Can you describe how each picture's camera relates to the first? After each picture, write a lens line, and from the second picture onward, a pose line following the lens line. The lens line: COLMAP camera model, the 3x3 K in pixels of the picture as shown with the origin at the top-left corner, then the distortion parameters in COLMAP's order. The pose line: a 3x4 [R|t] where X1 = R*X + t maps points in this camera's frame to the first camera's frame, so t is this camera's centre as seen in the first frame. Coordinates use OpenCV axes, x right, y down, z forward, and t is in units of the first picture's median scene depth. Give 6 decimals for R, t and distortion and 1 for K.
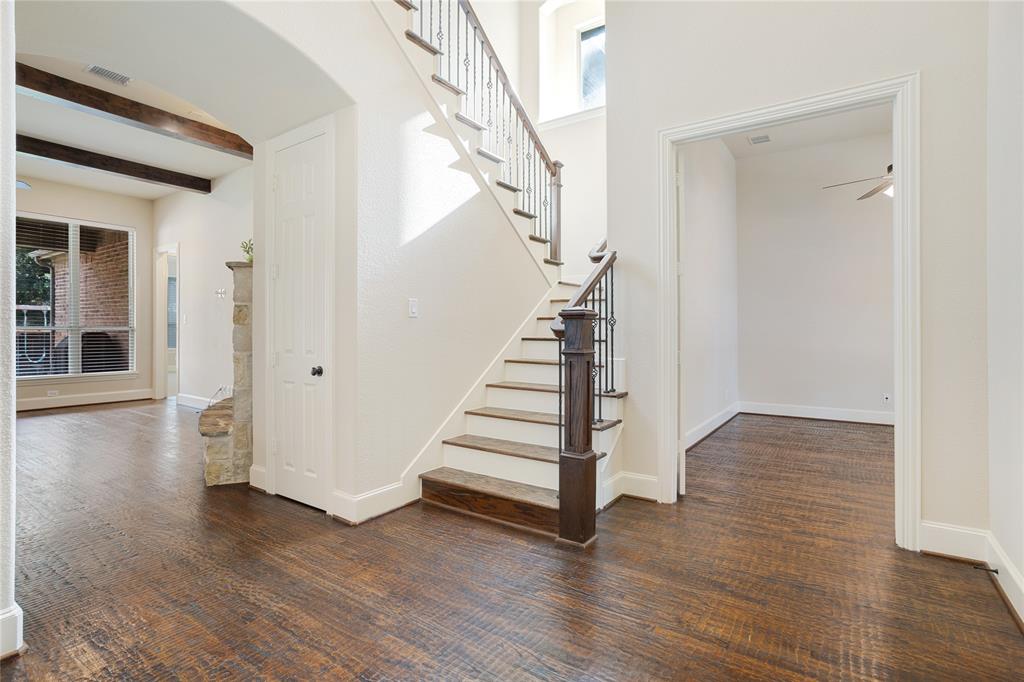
lens RADIAL K [[492.7, 0, 505.9], [0, 492.7, 349.6], [0, 0, 1]] dist [-0.009251, 0.004986]
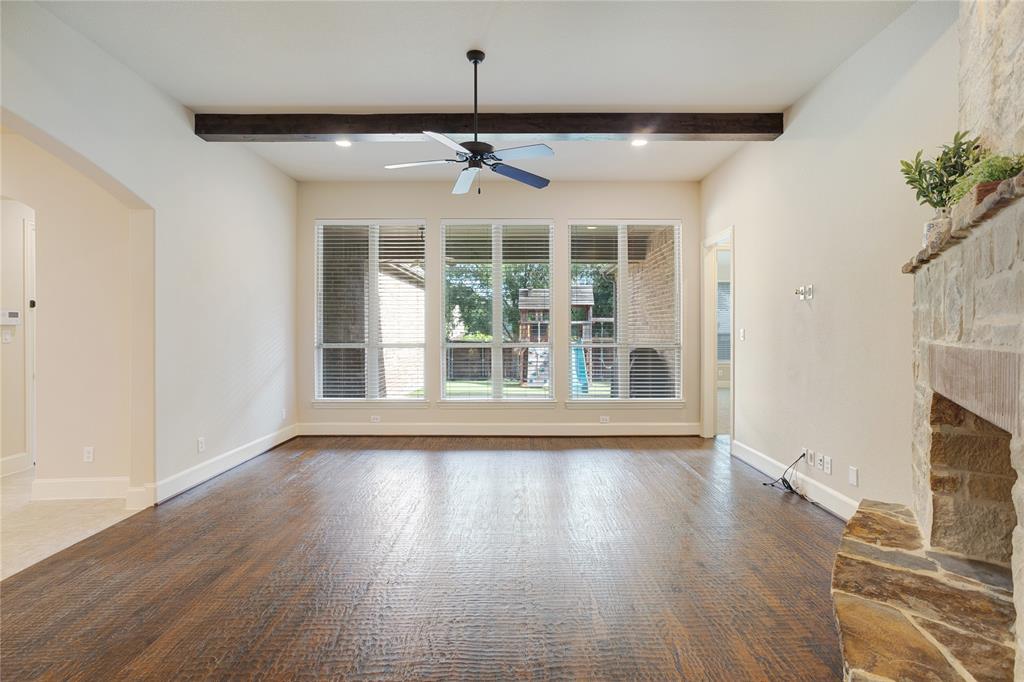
lens RADIAL K [[492.7, 0, 507.4], [0, 492.7, 346.4], [0, 0, 1]] dist [-0.009251, 0.004986]
pose [[0.550944, -0.001458, -0.834541, -0.244224], [0.000508, 0.999999, -0.001412, -0.042433], [0.834542, 0.000354, 0.550944, 0.324870]]
